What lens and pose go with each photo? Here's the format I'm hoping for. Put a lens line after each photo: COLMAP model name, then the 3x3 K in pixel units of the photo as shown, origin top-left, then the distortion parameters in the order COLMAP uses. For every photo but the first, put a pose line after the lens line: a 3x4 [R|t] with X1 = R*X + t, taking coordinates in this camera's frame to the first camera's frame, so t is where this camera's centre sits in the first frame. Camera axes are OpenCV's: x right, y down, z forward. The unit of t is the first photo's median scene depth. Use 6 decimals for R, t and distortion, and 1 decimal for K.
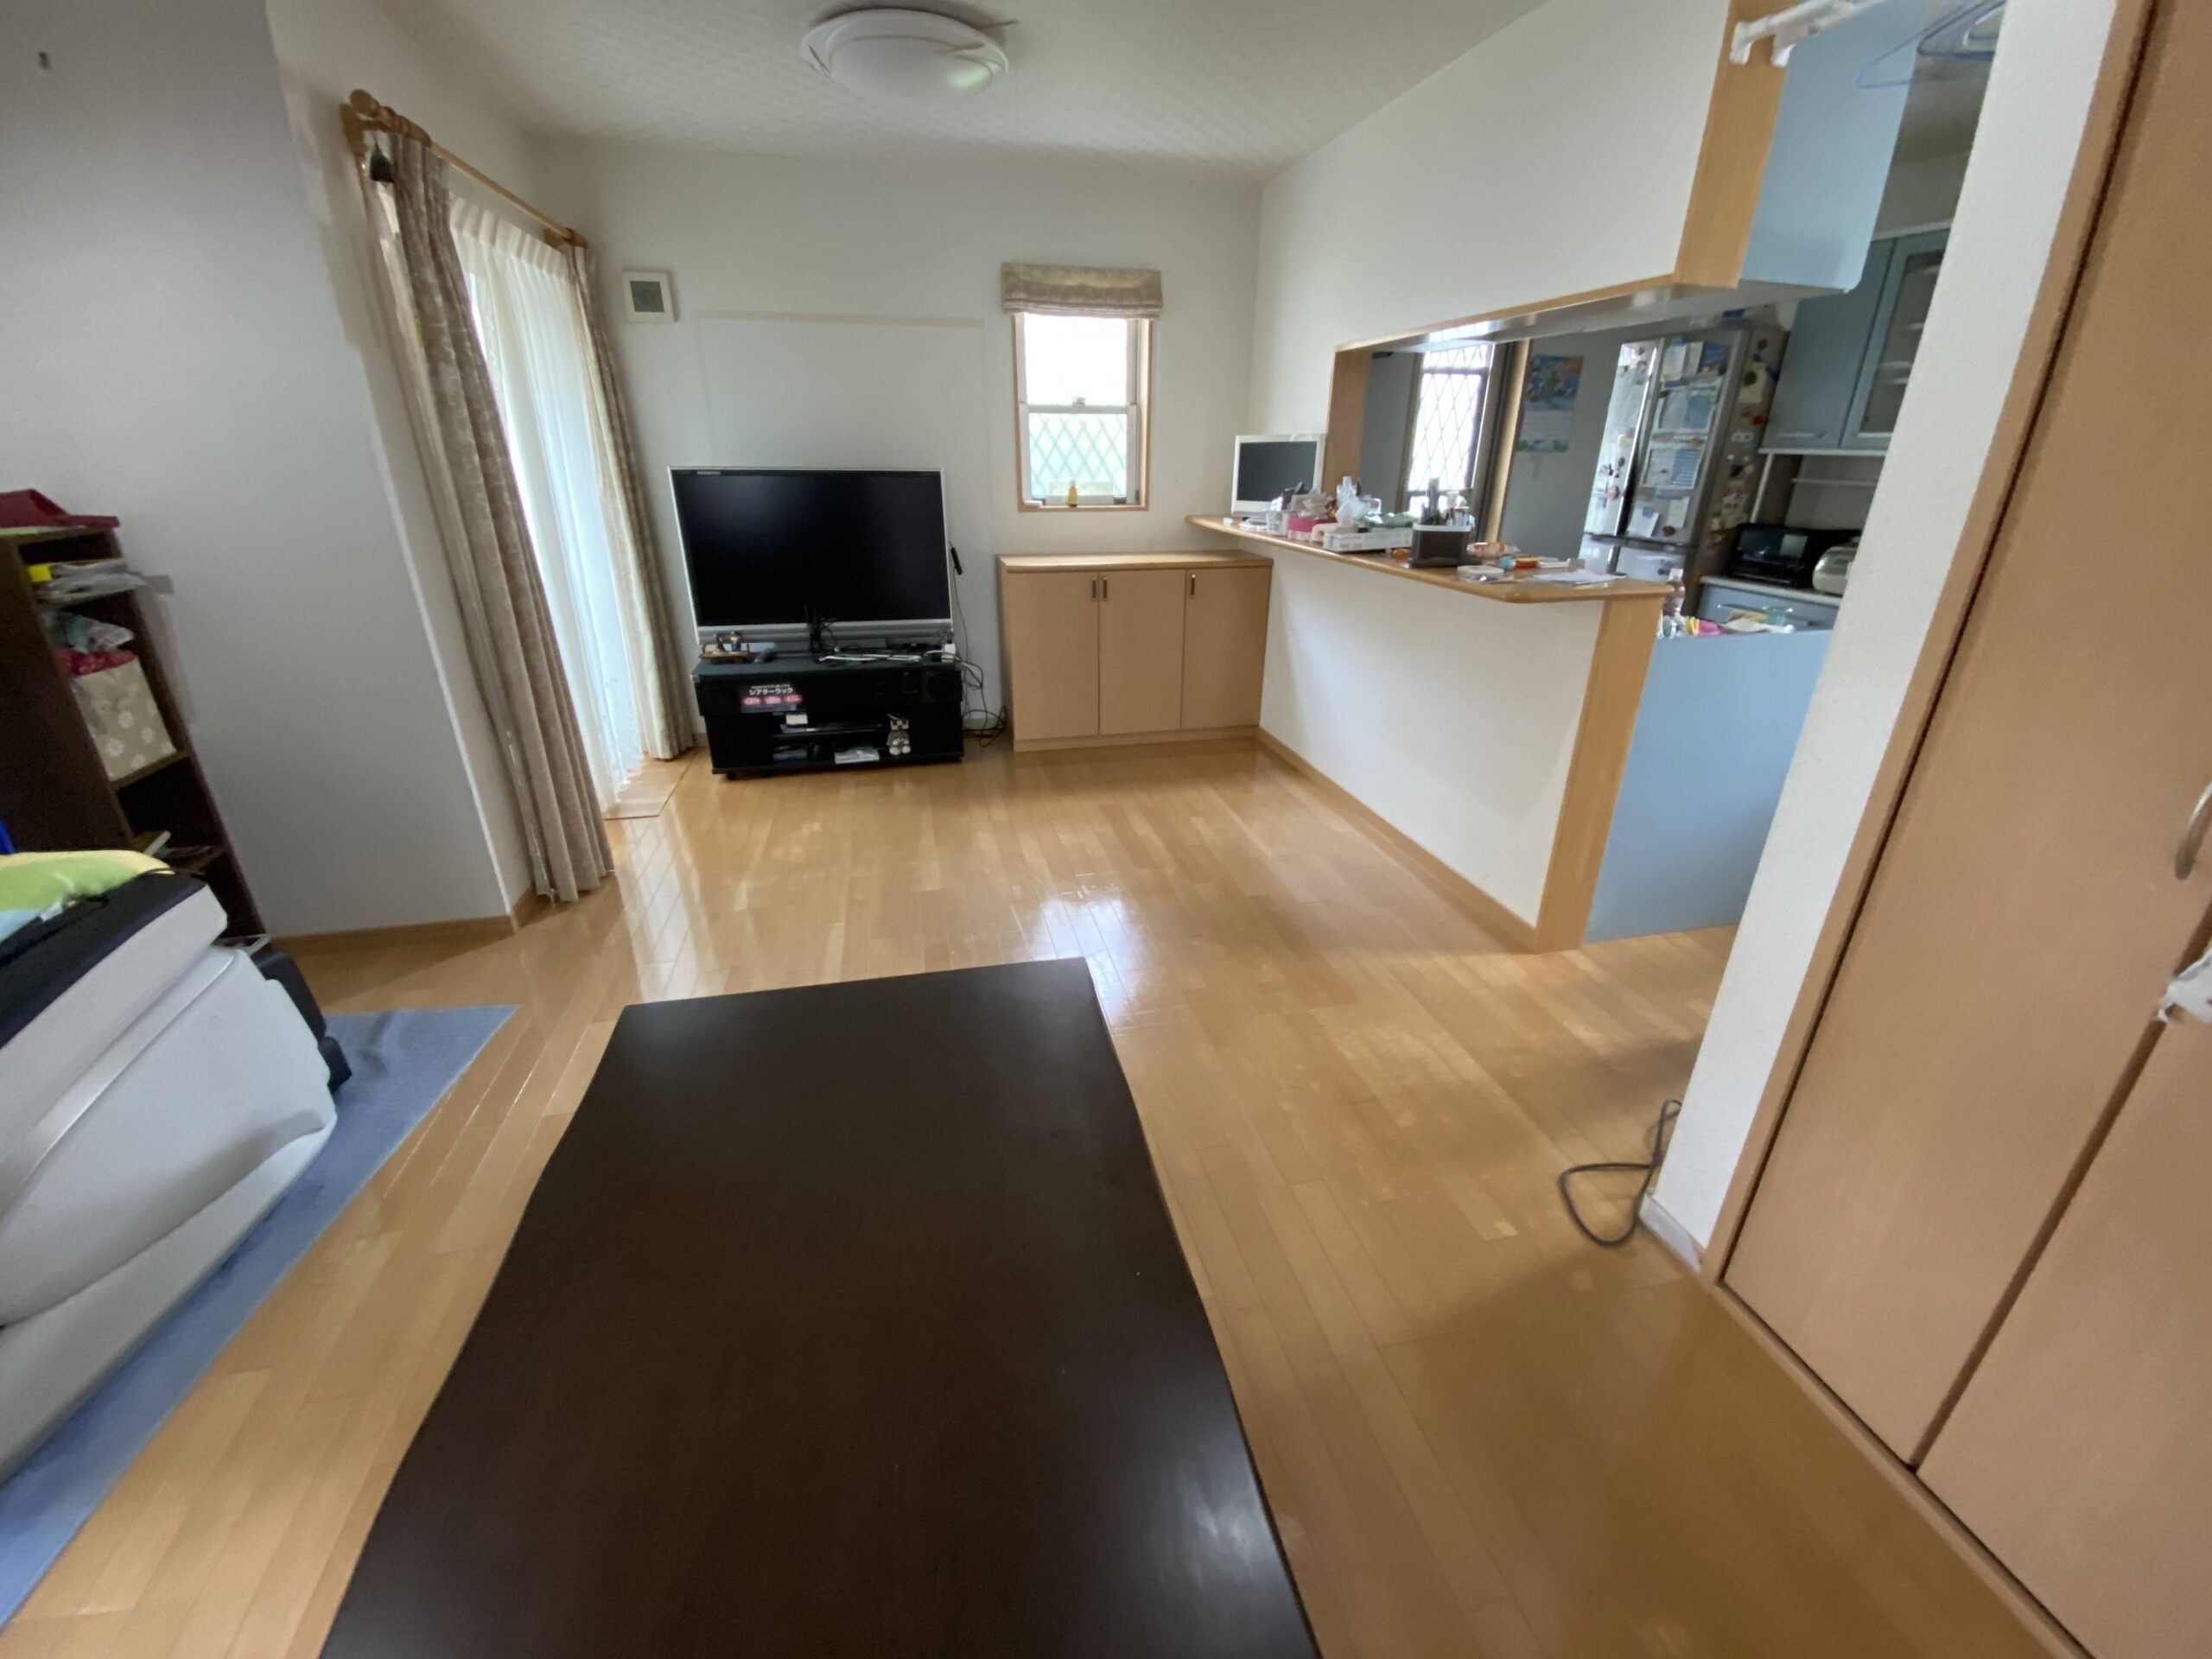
lens RADIAL K [[876.2, 0, 1107.1], [0, 876.2, 844.1], [0, 0, 1]] dist [0.001721, -0.014773]
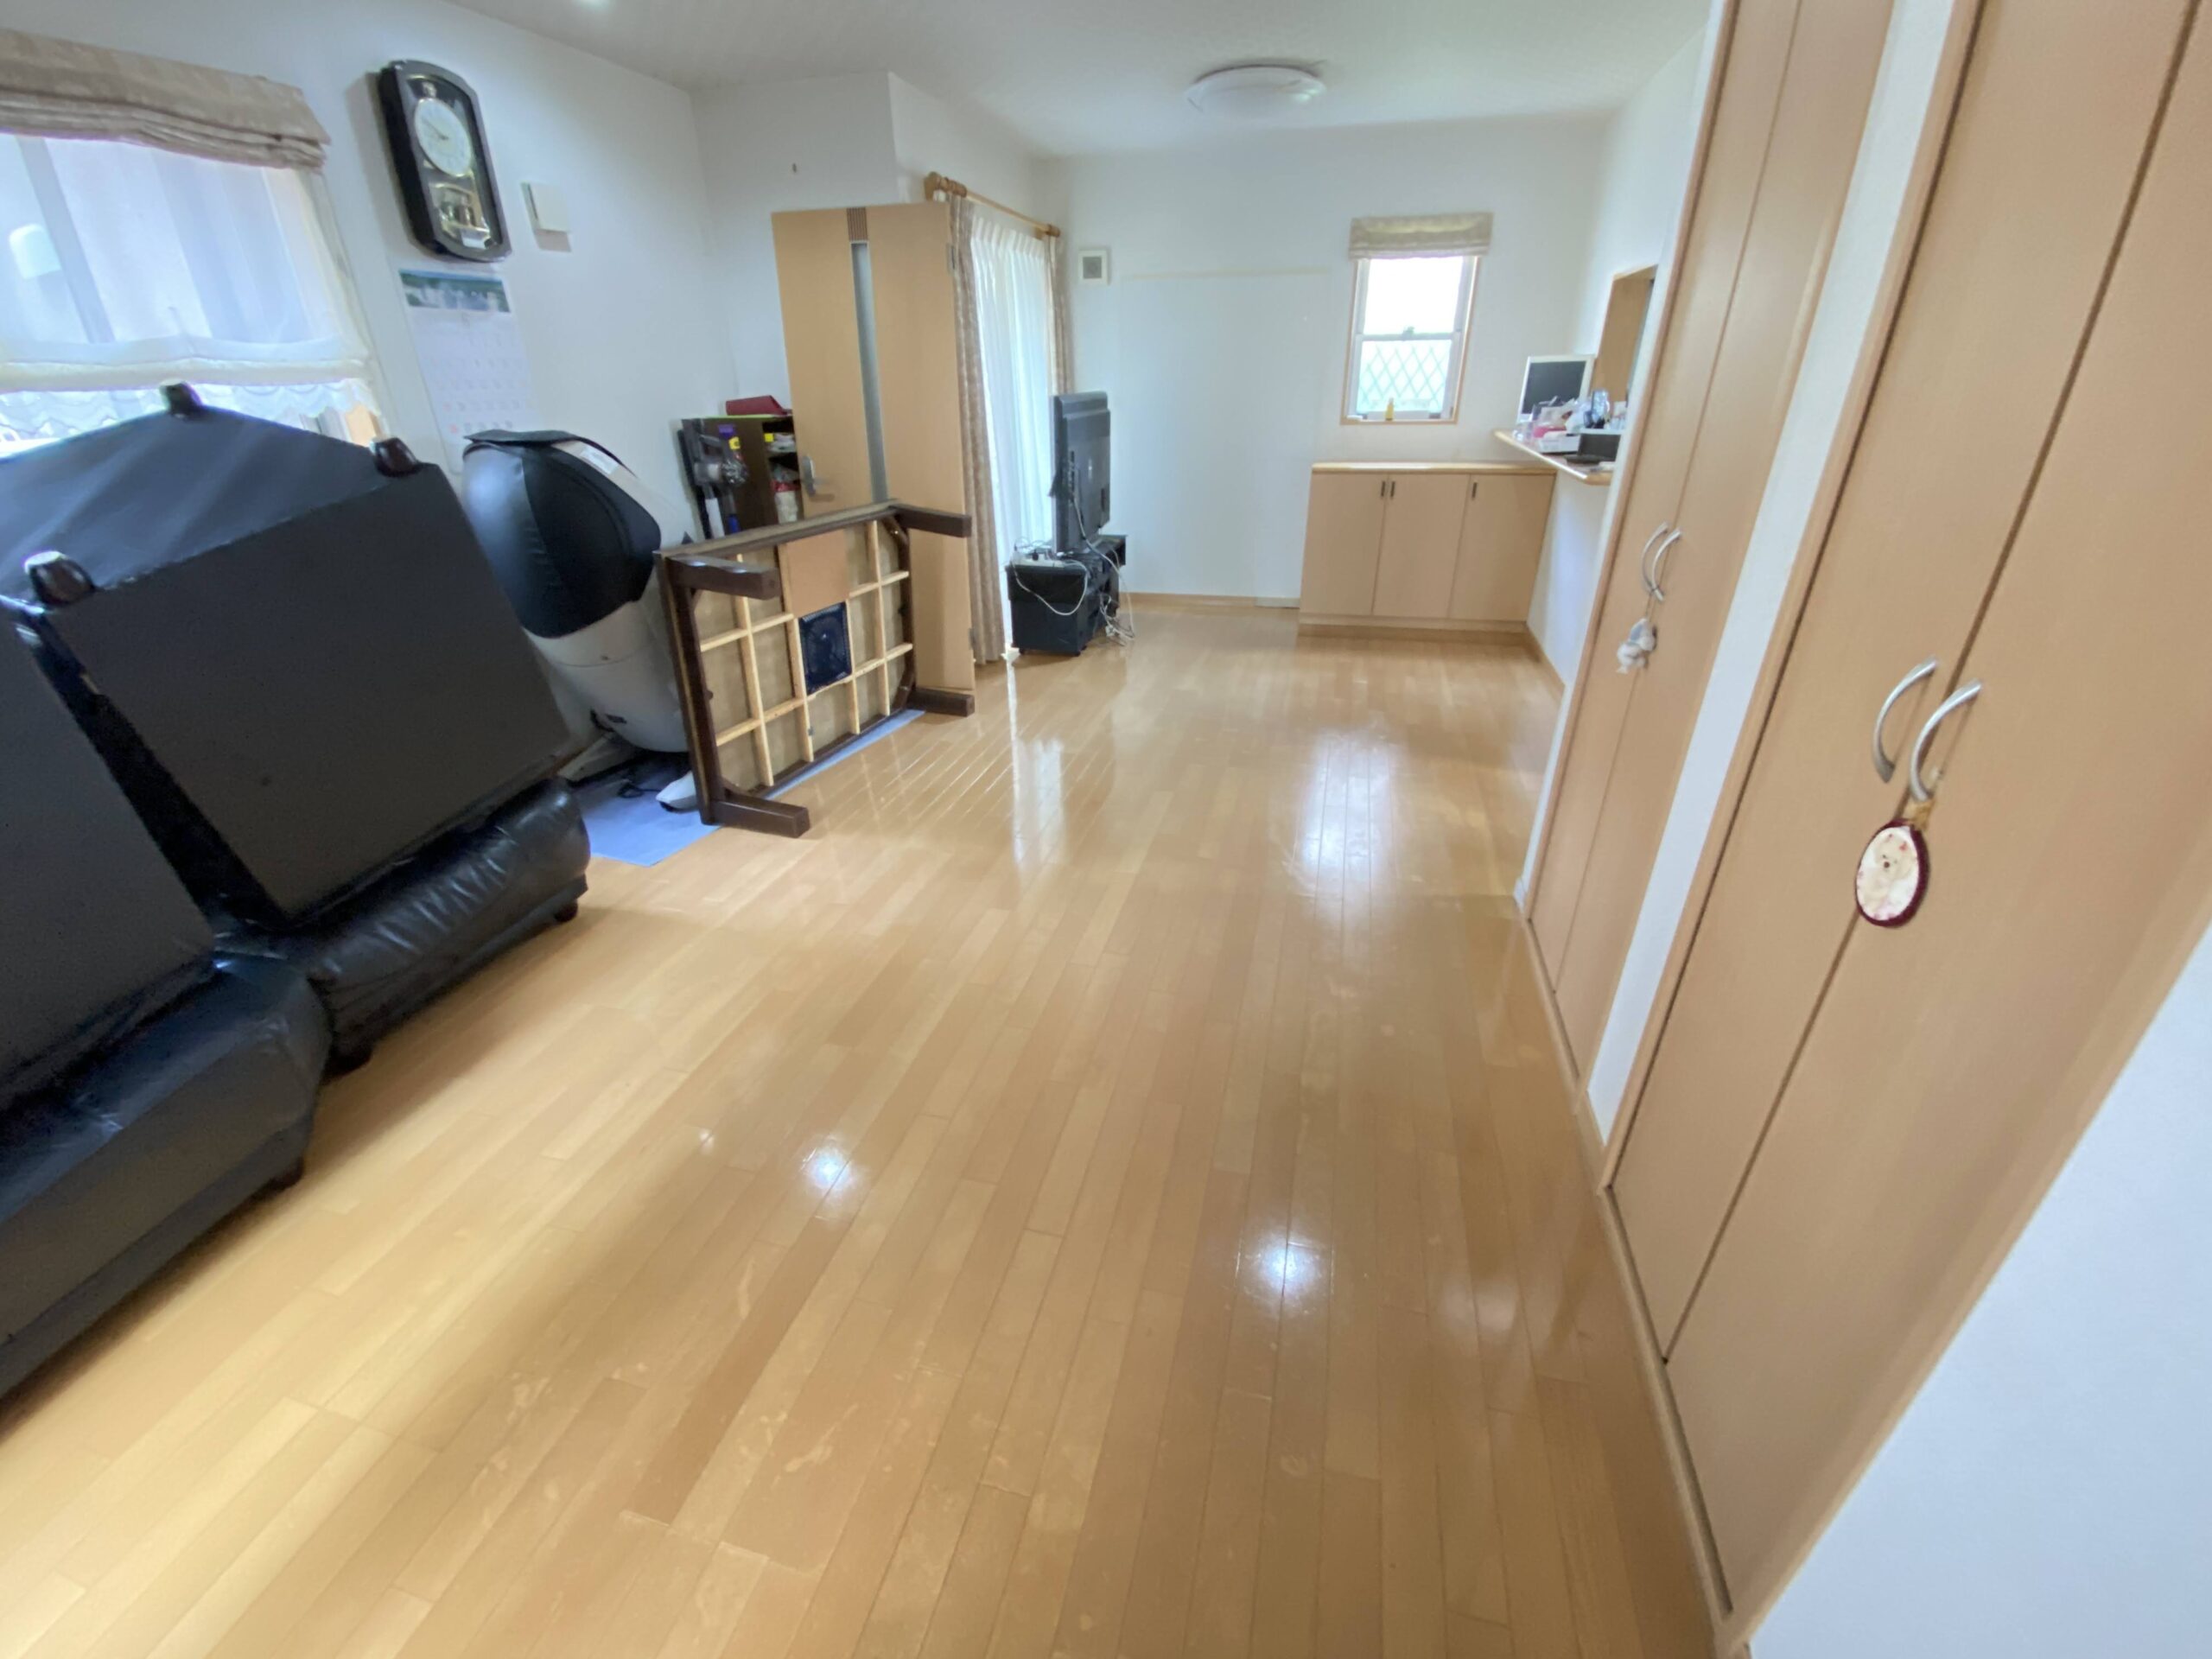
lens RADIAL K [[884.1, 0, 1106.4], [0, 884.1, 831.8], [0, 0, 1]] dist [0.000443, -0.014882]
pose [[0.882361, 0.198970, -0.426439, 0.271942], [-0.175305, 0.979968, 0.094509, 0.129414], [0.436701, -0.008634, 0.899565, -0.279761]]
